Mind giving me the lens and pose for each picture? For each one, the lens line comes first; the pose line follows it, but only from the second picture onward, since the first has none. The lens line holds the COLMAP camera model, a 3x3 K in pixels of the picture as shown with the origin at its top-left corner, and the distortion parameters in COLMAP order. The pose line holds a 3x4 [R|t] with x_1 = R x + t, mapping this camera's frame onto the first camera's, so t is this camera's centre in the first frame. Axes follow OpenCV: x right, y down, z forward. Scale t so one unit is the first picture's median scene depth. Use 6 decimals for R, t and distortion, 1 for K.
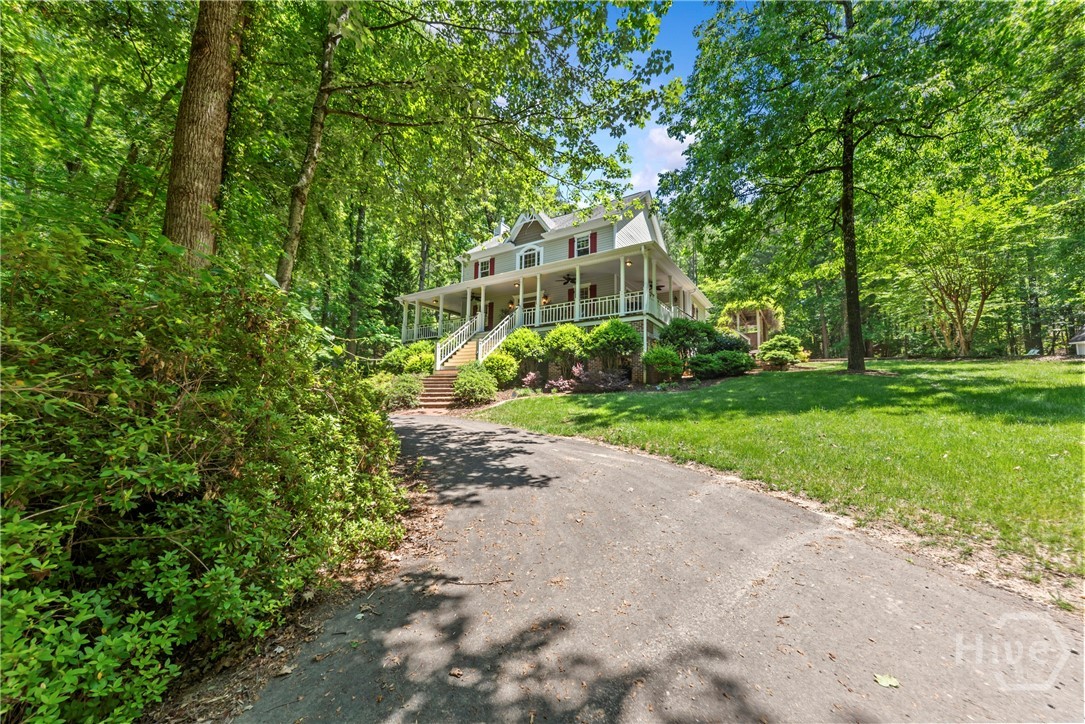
lens RADIAL K [[396.8, 0, 544.5], [0, 396.8, 364.0], [0, 0, 1]] dist [0.002800, 0.000080]
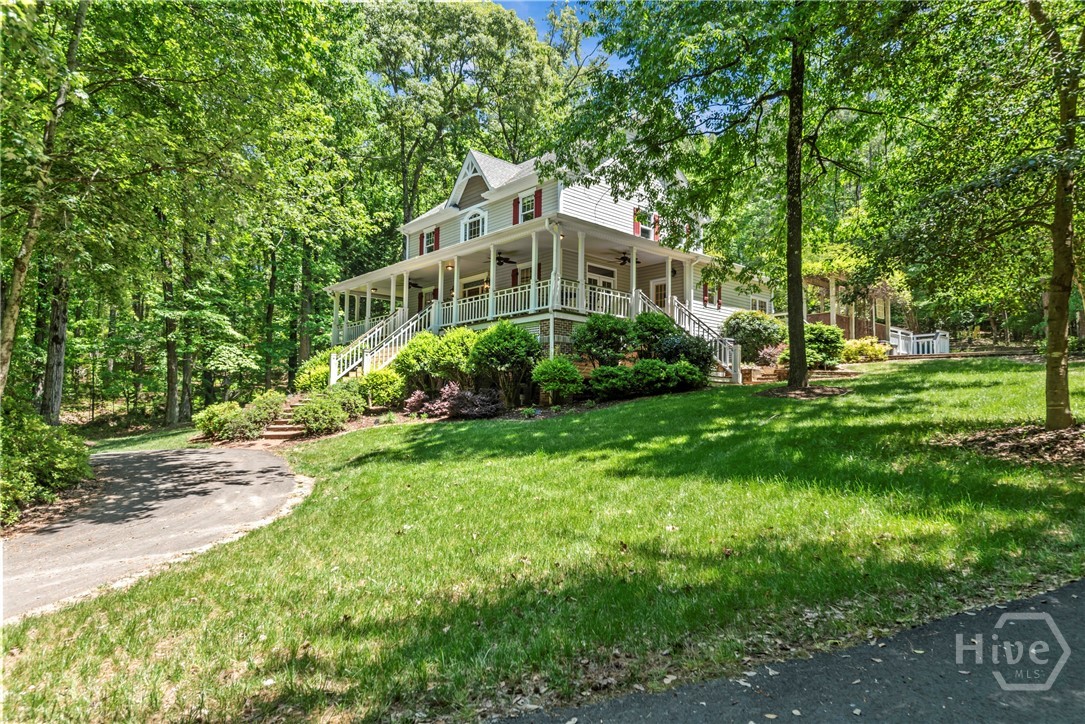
lens RADIAL K [[655.3, 0, 541.4], [0, 655.3, 361.9], [0, 0, 1]] dist [-0.002656, 0.000027]
pose [[0.970598, -0.028444, -0.239020, 0.397682], [0.033390, 0.999303, 0.016668, -0.038530], [0.238379, -0.024159, 0.970872, -0.156681]]
